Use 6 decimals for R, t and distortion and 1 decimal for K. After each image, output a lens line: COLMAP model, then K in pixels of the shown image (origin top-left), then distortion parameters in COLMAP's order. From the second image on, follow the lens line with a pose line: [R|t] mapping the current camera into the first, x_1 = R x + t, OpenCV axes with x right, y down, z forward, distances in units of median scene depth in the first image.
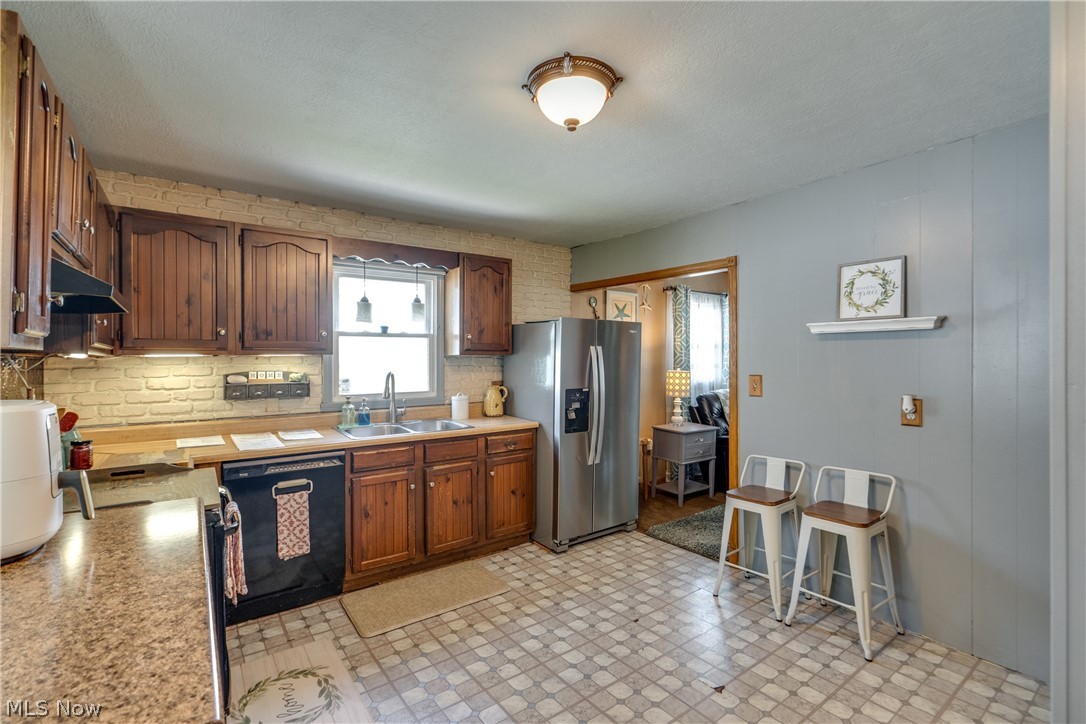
lens RADIAL K [[494.8, 0, 547.0], [0, 494.8, 360.8], [0, 0, 1]] dist [-0.001445, 0.002229]
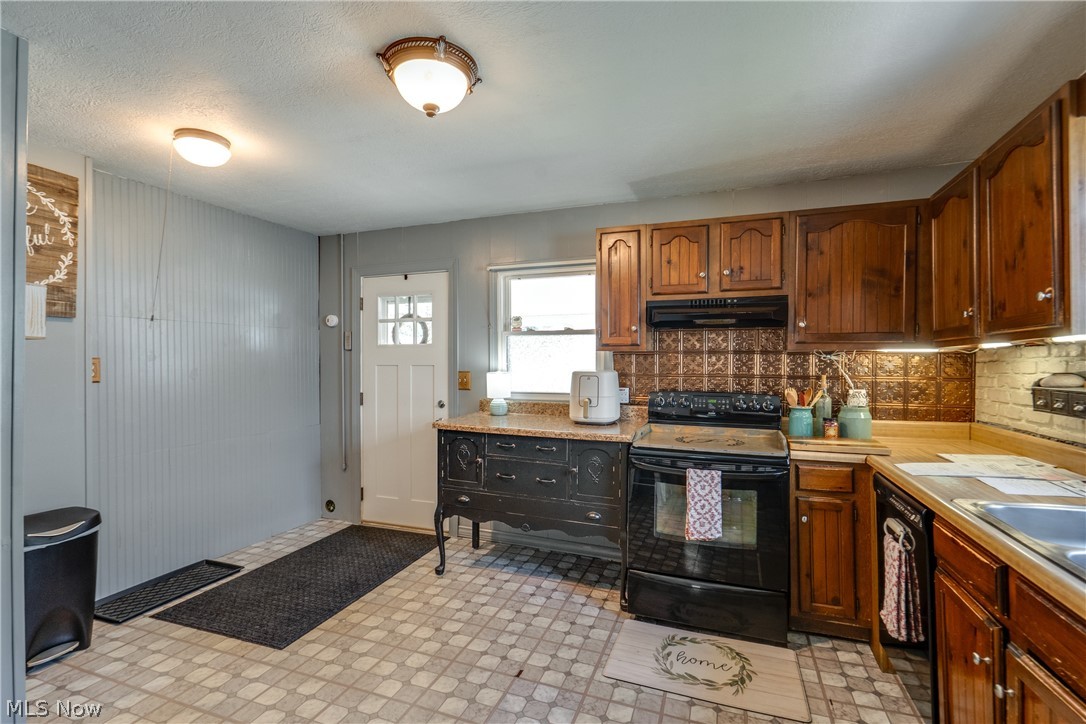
lens RADIAL K [[494.8, 0, 559.3], [0, 494.8, 361.2], [0, 0, 1]] dist [-0.001445, 0.002229]
pose [[-0.831059, 0.004292, -0.556168, 0.236090], [0.006481, 0.999977, -0.001967, 0.009730], [0.556146, -0.005240, -0.831068, 1.166760]]
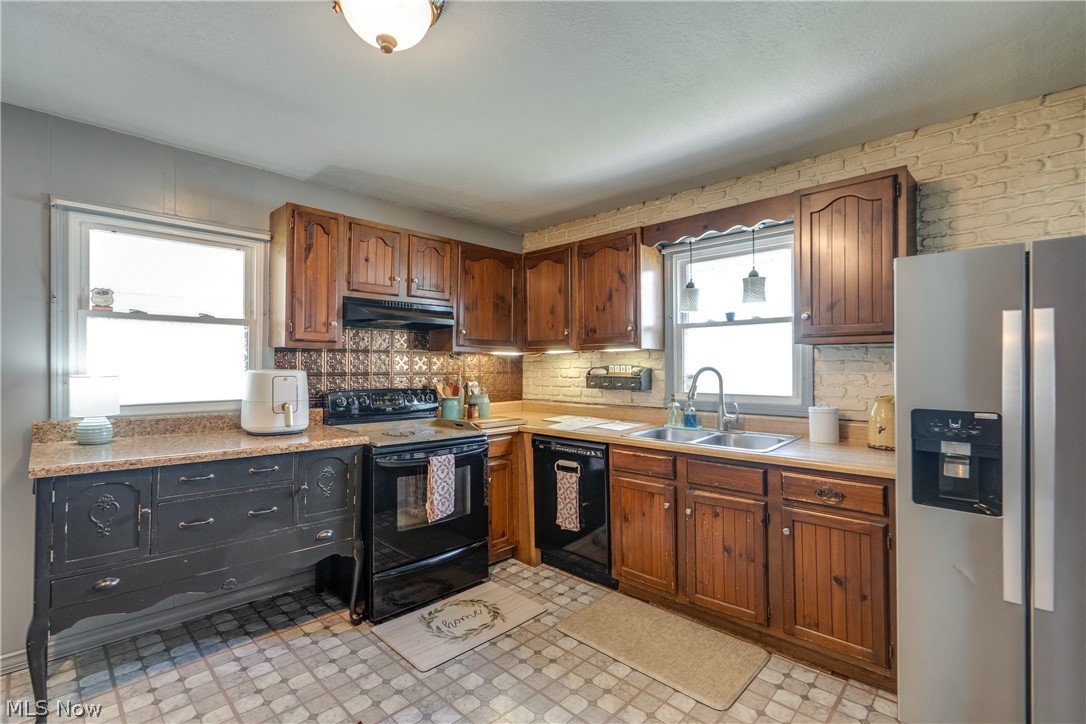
lens RADIAL K [[494.8, 0, 537.6], [0, 494.8, 360.9], [0, 0, 1]] dist [-0.001445, 0.002229]
pose [[0.157525, -0.001825, -0.987513, 0.517843], [0.001682, 0.999997, -0.001580, 0.013428], [0.987514, -0.001412, 0.157527, 0.664225]]
